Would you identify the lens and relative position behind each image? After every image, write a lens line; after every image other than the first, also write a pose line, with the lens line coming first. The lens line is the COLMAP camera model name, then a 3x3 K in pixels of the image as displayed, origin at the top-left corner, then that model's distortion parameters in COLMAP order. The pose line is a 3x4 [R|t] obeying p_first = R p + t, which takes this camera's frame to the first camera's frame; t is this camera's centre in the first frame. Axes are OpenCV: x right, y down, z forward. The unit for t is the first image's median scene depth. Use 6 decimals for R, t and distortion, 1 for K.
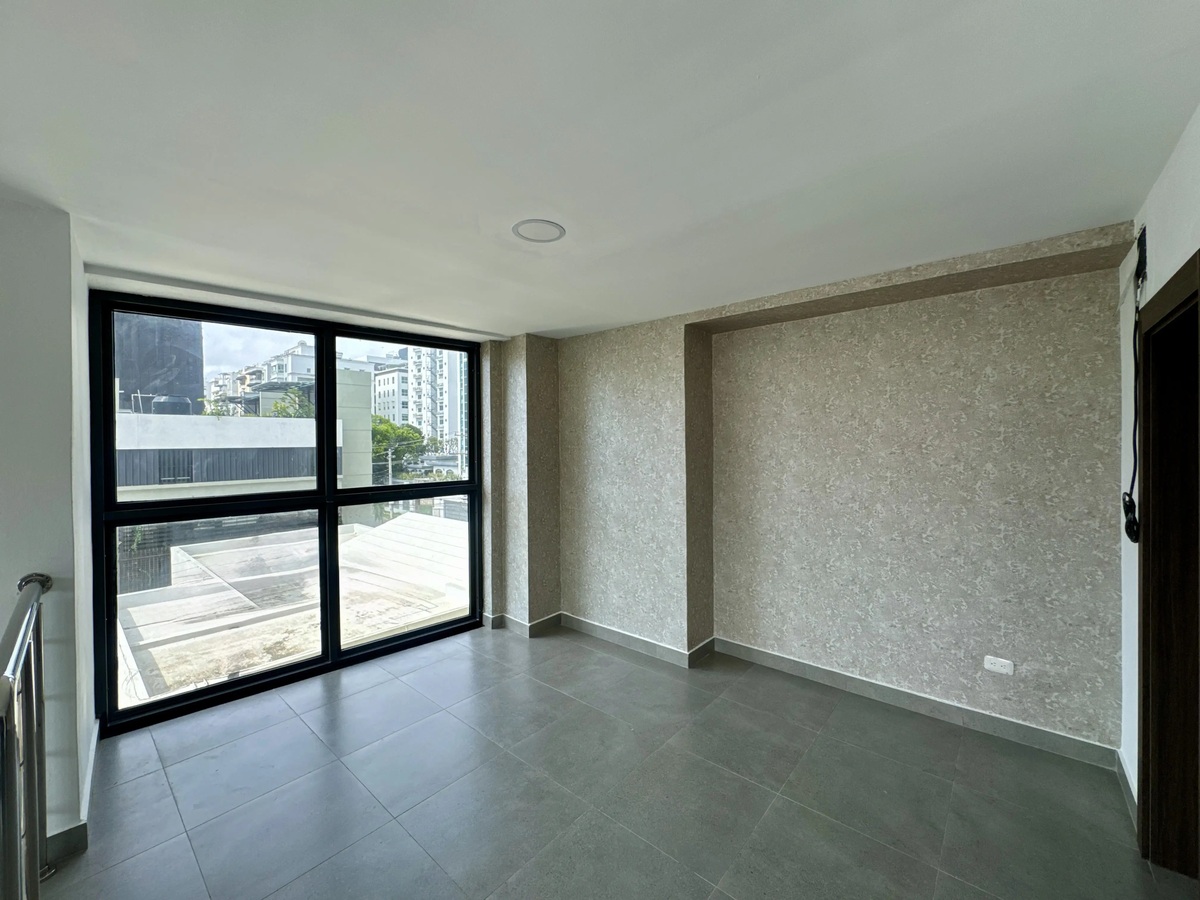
lens RADIAL K [[479.4, 0, 592.3], [0, 479.4, 446.4], [0, 0, 1]] dist [-0.000599, -0.000026]
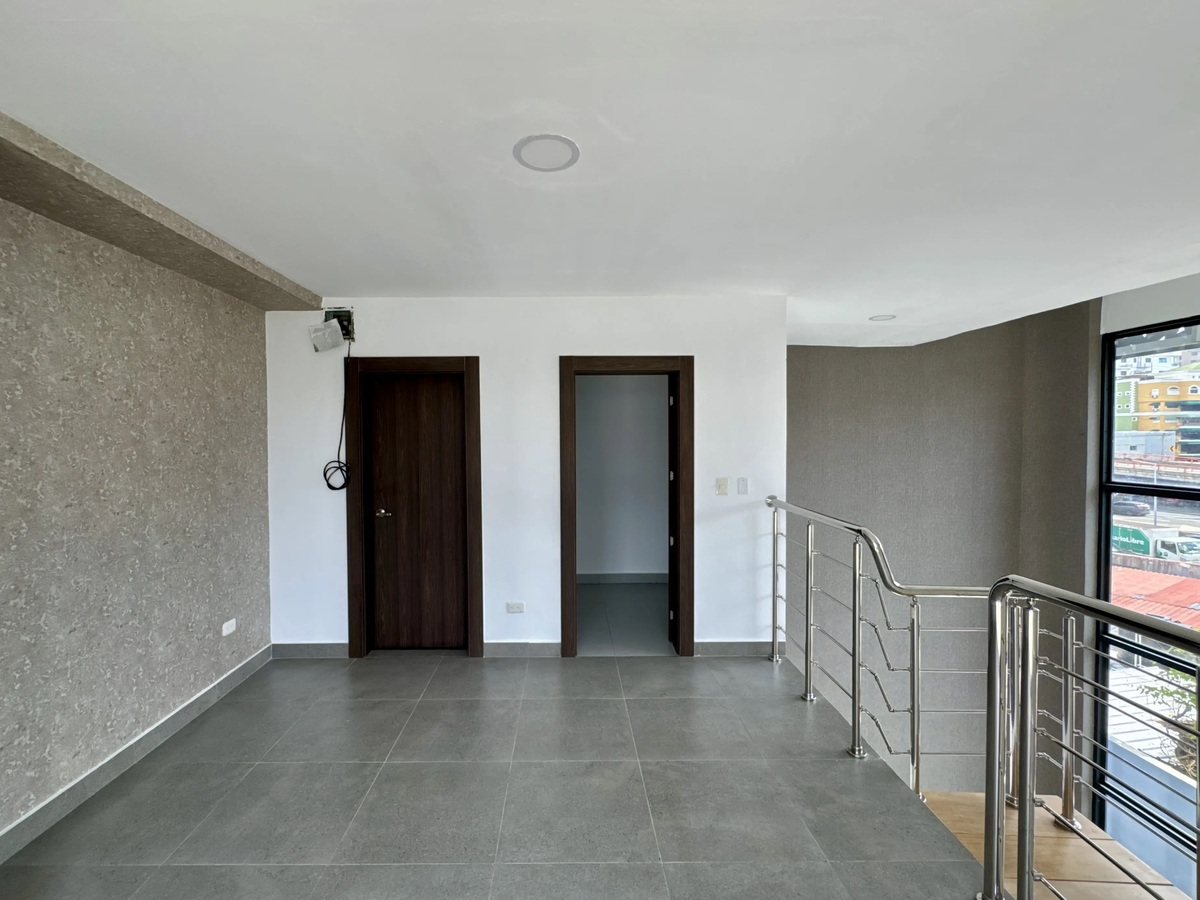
lens RADIAL K [[479.4, 0, 592.3], [0, 479.4, 446.4], [0, 0, 1]] dist [-0.000599, -0.000026]
pose [[-0.670971, -0.003713, 0.741474, -0.494282], [0.014588, 0.999728, 0.018207, 0.017084], [-0.741340, 0.023033, -0.670734, 0.968024]]
